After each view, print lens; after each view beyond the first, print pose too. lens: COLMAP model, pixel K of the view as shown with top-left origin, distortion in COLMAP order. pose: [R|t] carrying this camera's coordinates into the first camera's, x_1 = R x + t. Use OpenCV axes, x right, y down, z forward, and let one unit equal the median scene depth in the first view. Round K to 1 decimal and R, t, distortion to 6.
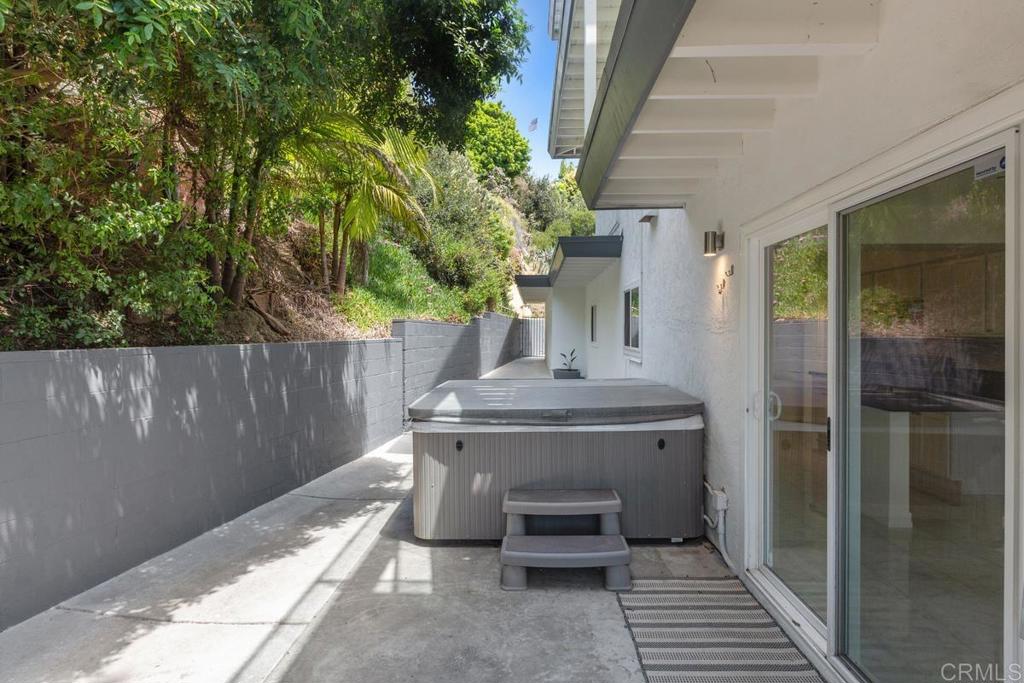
lens RADIAL K [[521.8, 0, 512.0], [0, 521.8, 341.5], [0, 0, 1]] dist [0.000123, -0.000147]
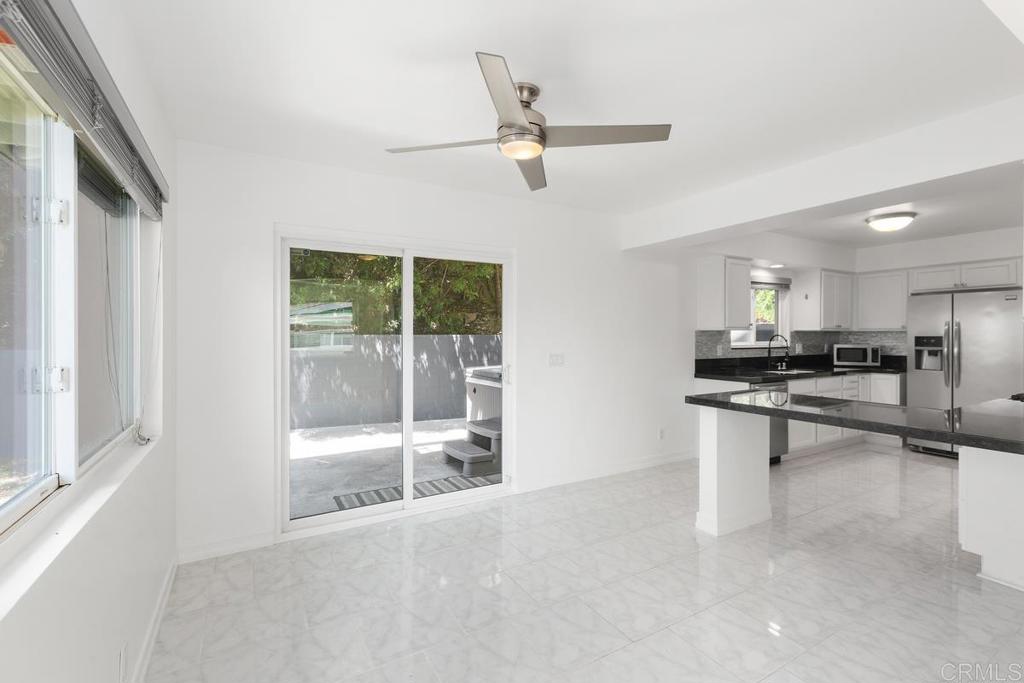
lens RADIAL K [[457.0, 0, 512.0], [0, 457.0, 341.5], [0, 0, 1]] dist [0.000923, 0.000114]
pose [[0.522852, 0.012064, -0.852338, 1.503047], [-0.018229, 0.999829, 0.002970, 0.029080], [0.852228, 0.013985, 0.522983, 0.335935]]
